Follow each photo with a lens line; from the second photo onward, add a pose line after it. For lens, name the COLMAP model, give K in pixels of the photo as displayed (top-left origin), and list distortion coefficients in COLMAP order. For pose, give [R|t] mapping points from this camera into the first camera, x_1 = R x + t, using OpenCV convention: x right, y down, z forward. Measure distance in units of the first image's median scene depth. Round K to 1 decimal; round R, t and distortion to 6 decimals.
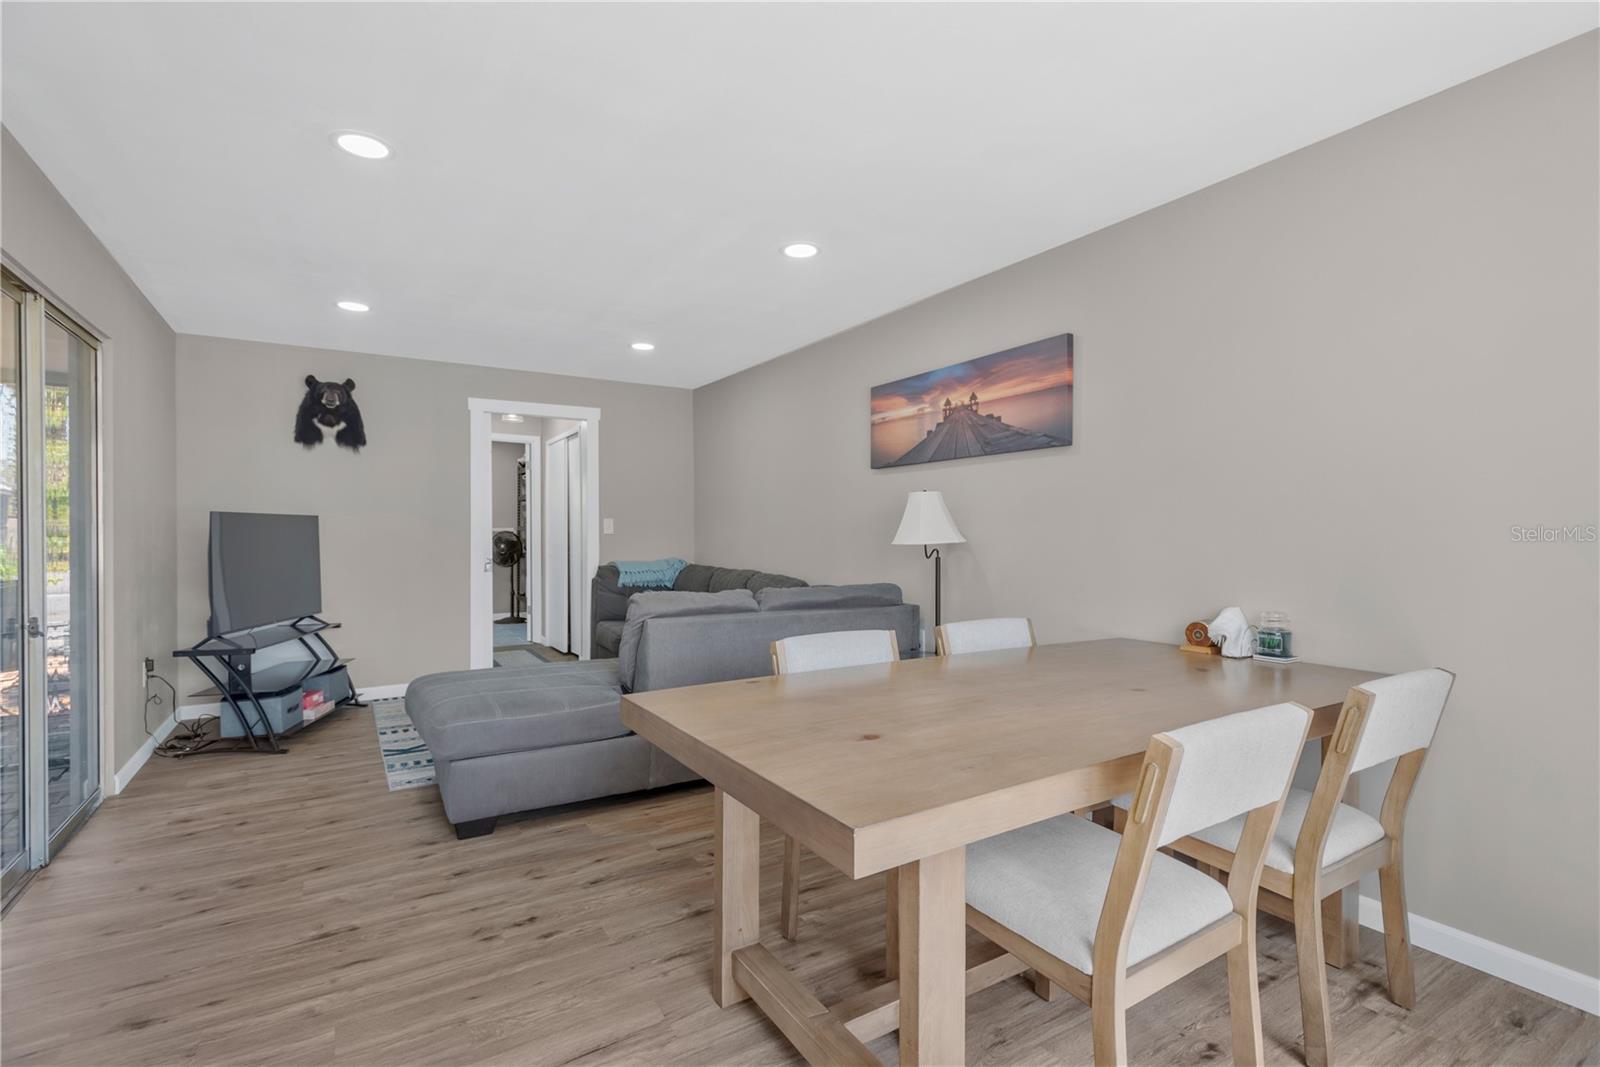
lens RADIAL K [[739.1, 0, 802.9], [0, 739.1, 532.3], [0, 0, 1]] dist [0.014677, -0.001321]
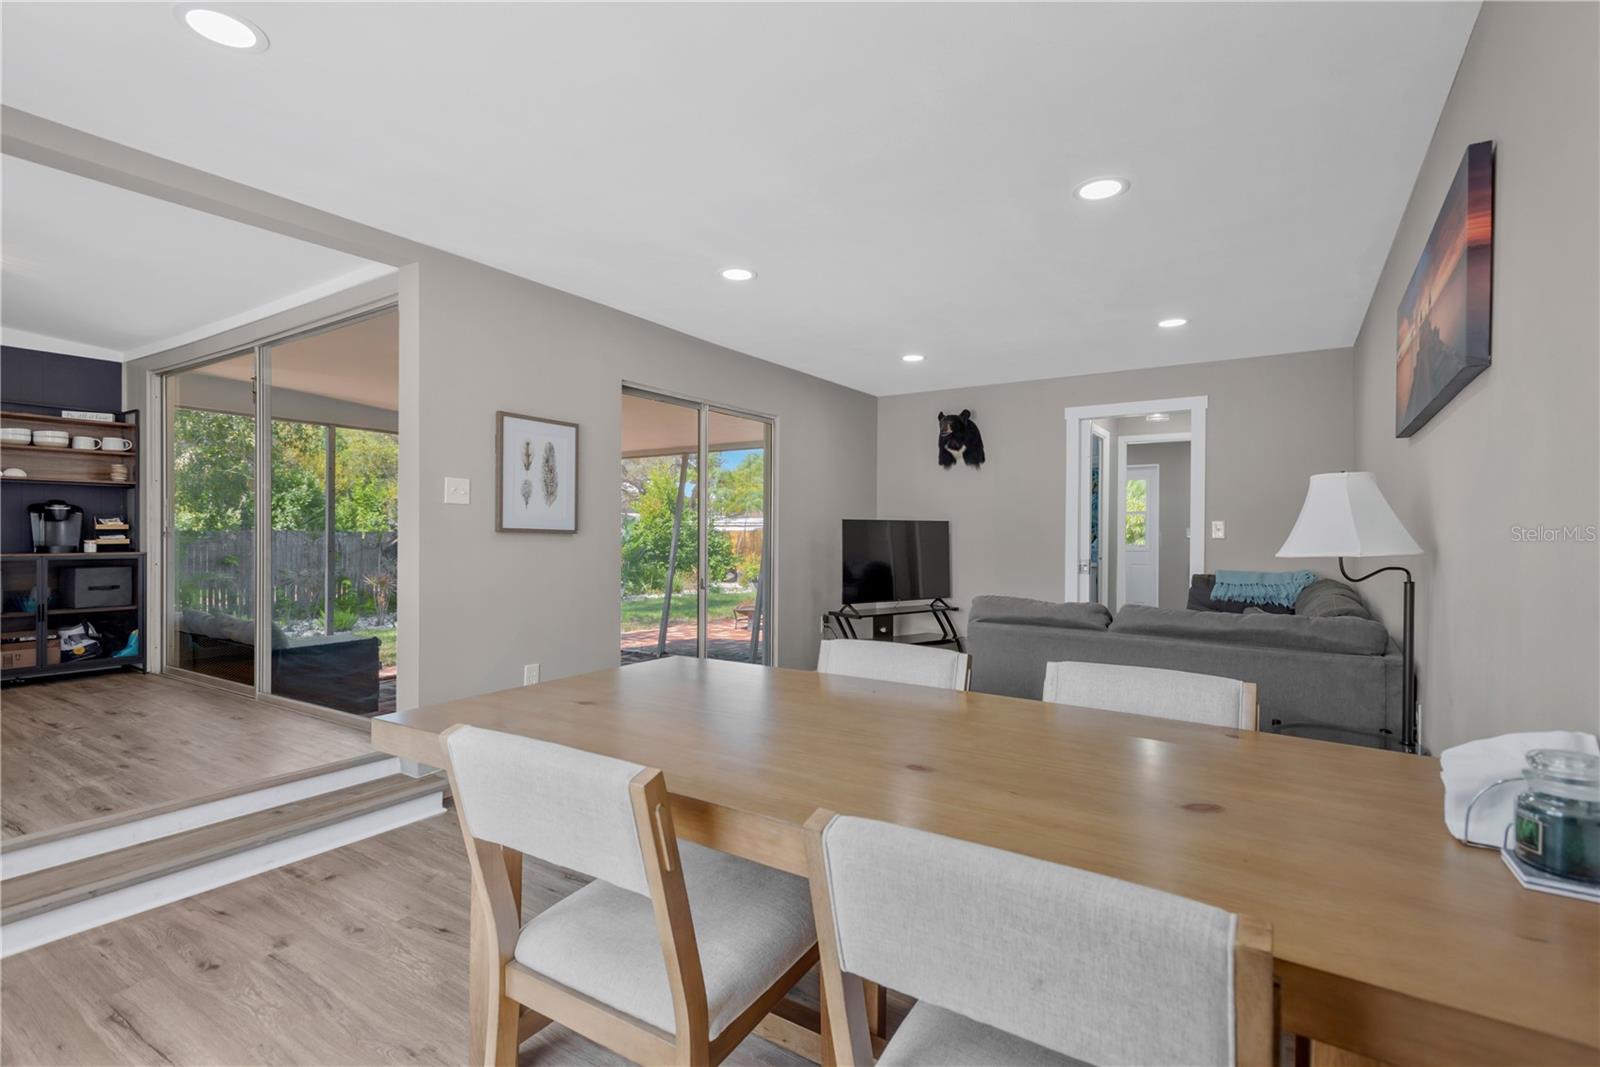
lens RADIAL K [[739.1, 0, 803.8], [0, 739.1, 535.9], [0, 0, 1]] dist [0.014677, -0.001321]
pose [[0.419286, 0.007447, -0.907824, 0.389907], [-0.009702, 0.999946, 0.003721, 0.000751], [0.907802, 0.007248, 0.419336, 0.242411]]
